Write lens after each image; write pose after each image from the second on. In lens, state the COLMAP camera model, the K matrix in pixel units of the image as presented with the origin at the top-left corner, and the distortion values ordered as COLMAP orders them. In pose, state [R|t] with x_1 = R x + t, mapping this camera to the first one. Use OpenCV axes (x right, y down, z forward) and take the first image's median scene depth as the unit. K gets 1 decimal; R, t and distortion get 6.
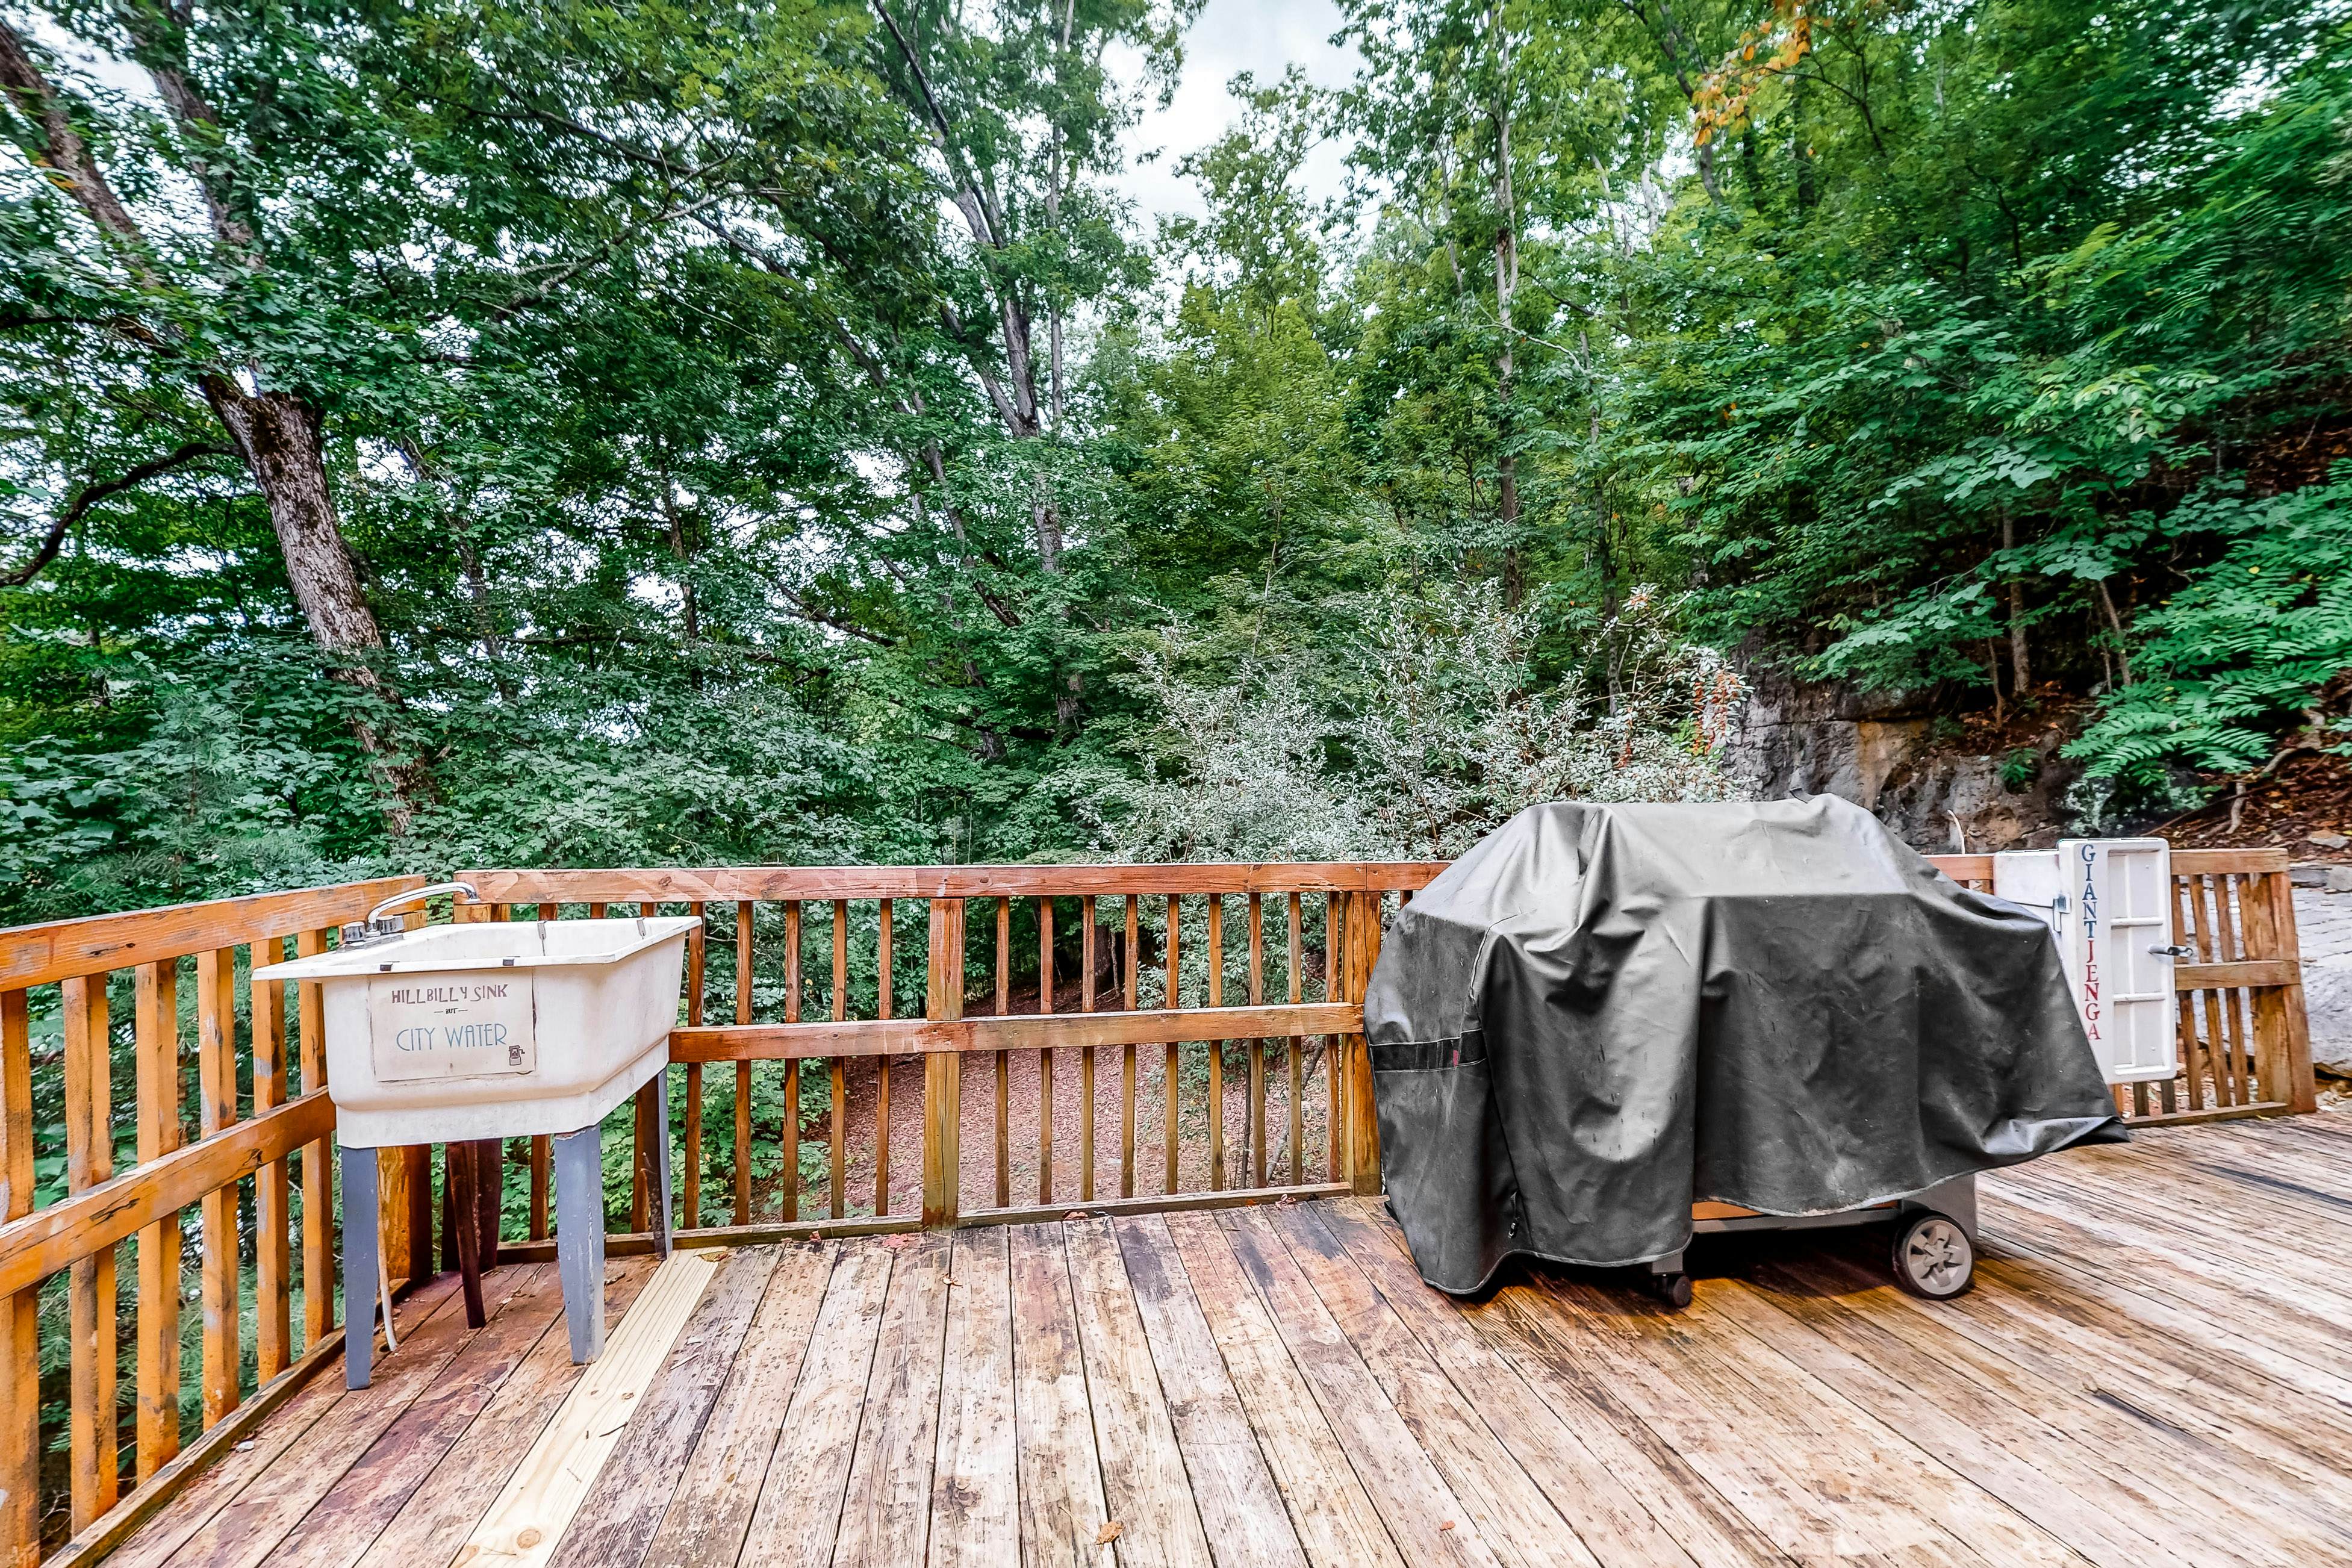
lens RADIAL K [[911.7, 0, 1180.0], [0, 911.7, 788.8], [0, 0, 1]] dist [0.000116, 0.000009]
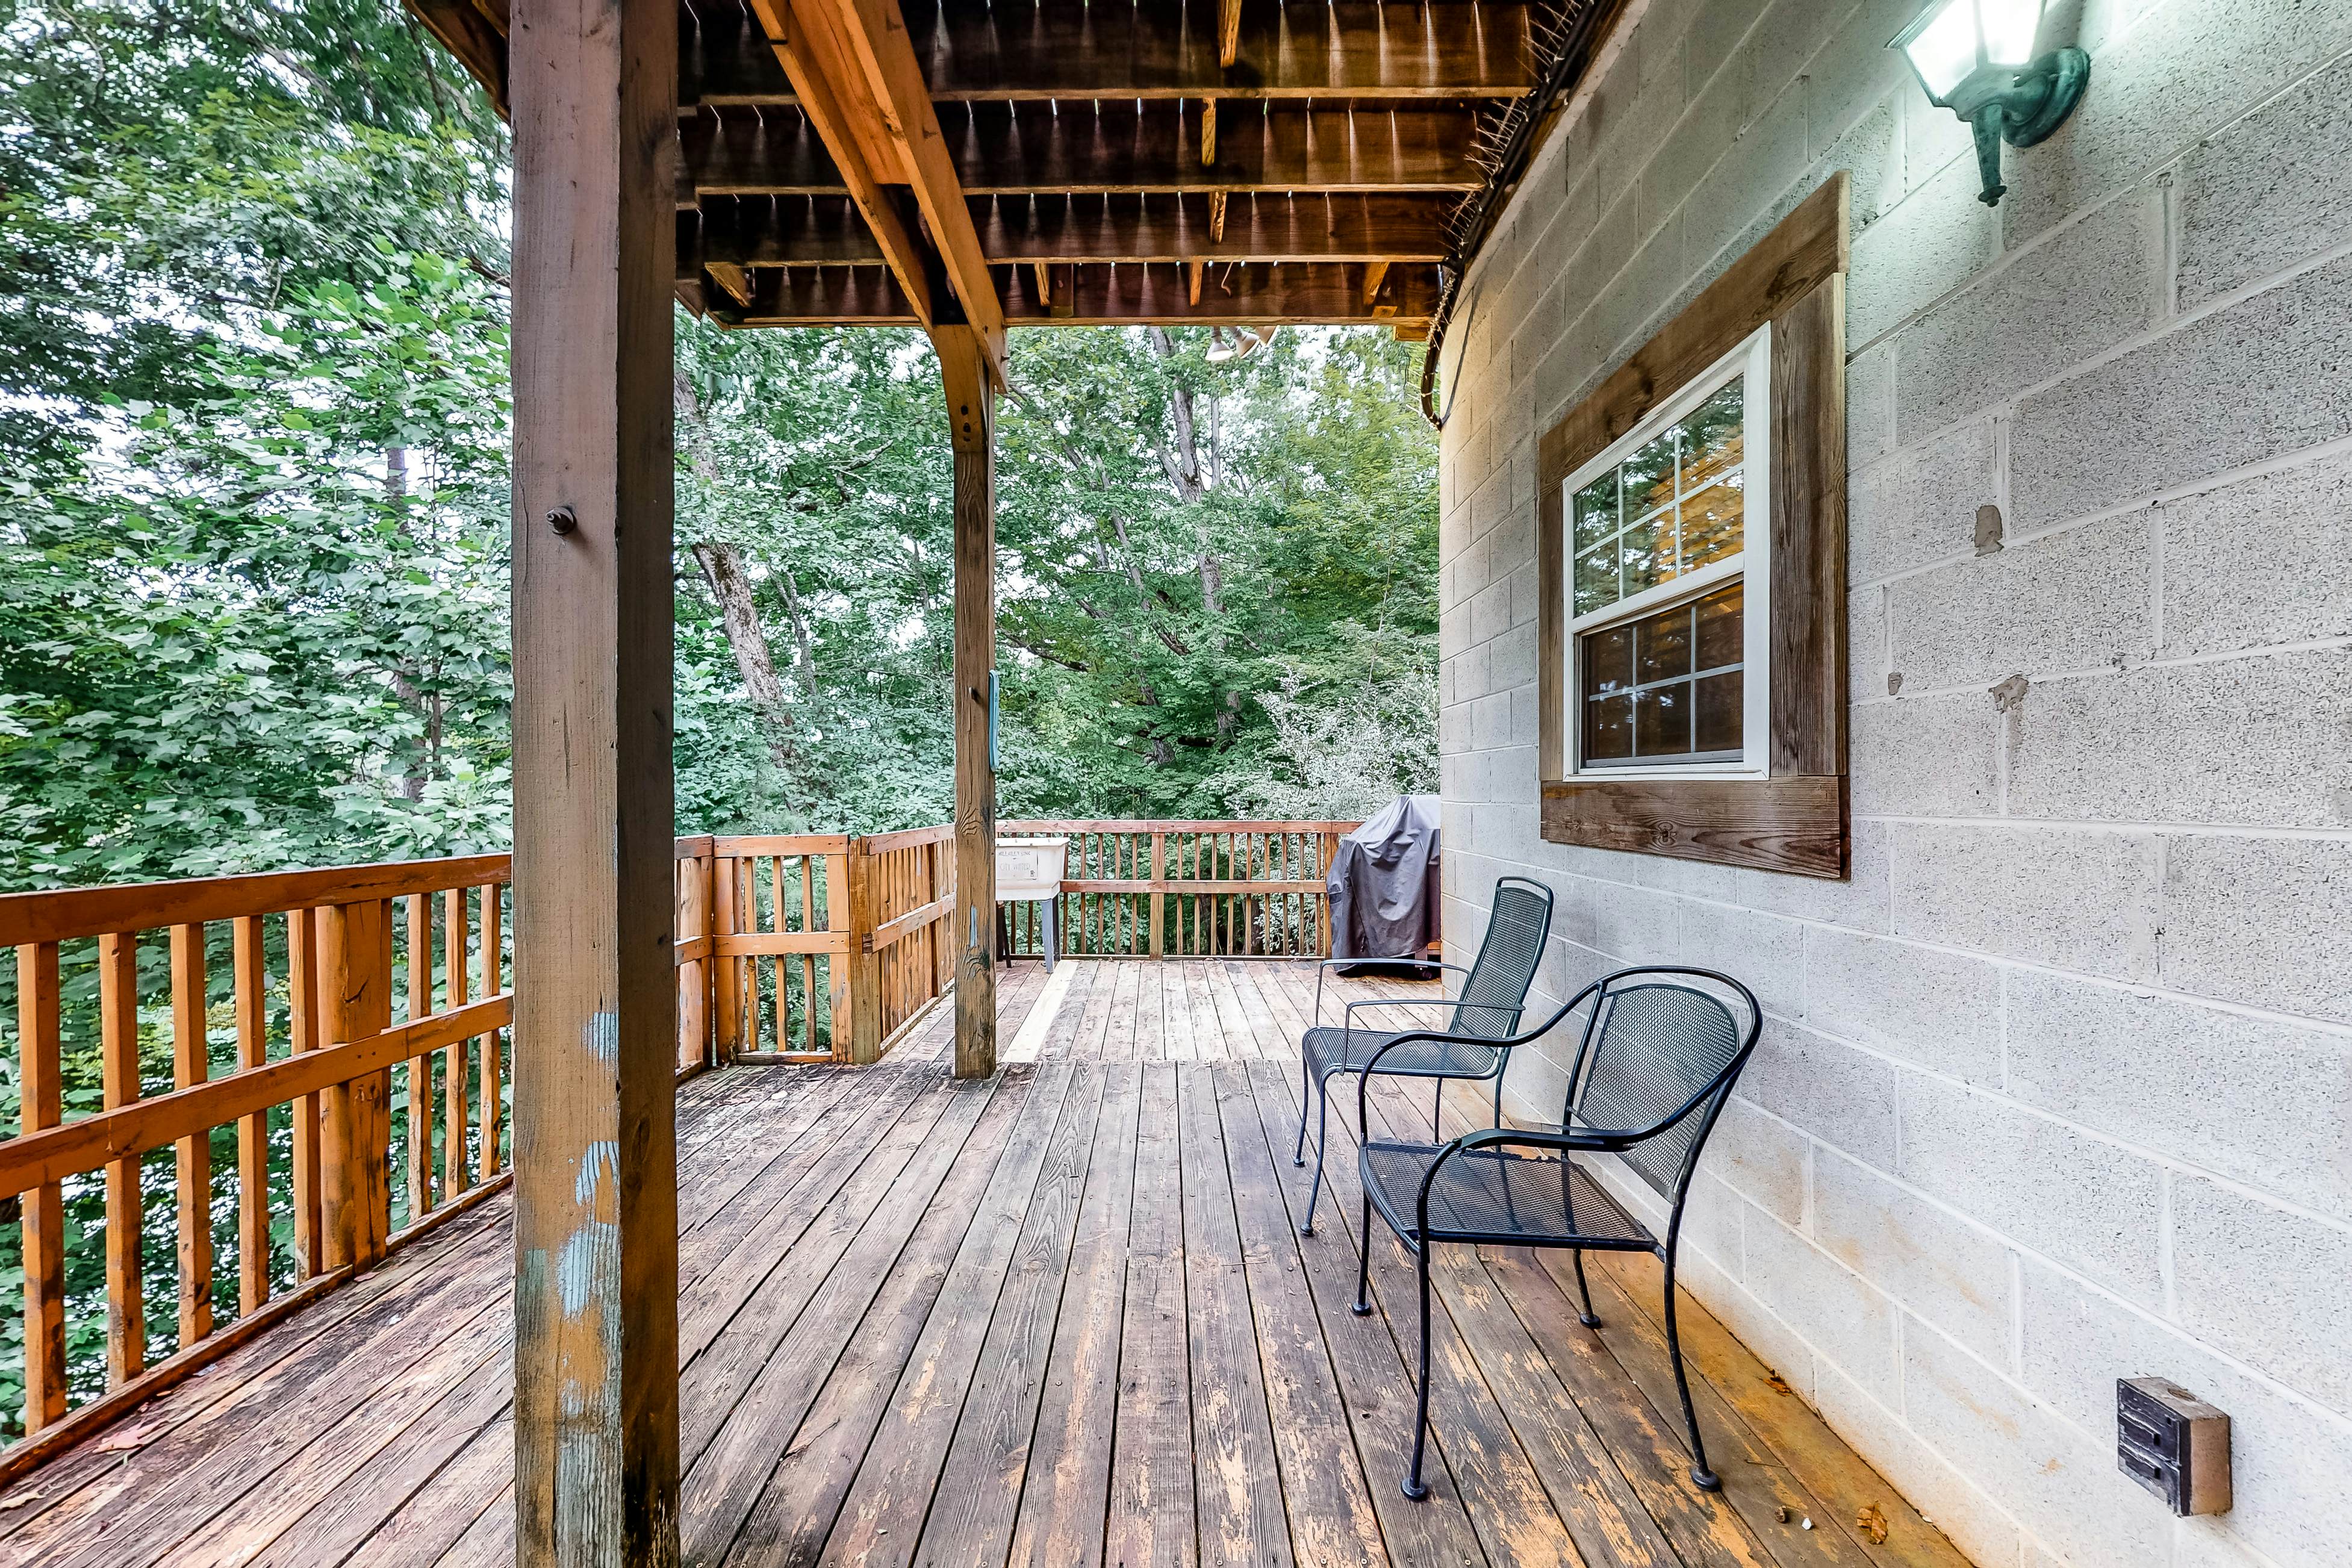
lens RADIAL K [[911.7, 0, 1180.0], [0, 911.7, 788.8], [0, 0, 1]] dist [0.000116, 0.000009]
pose [[0.983713, -0.001965, -0.179737, 0.038108], [0.002299, 0.999996, 0.001651, -0.000897], [0.179733, -0.002037, 0.983713, -0.215718]]
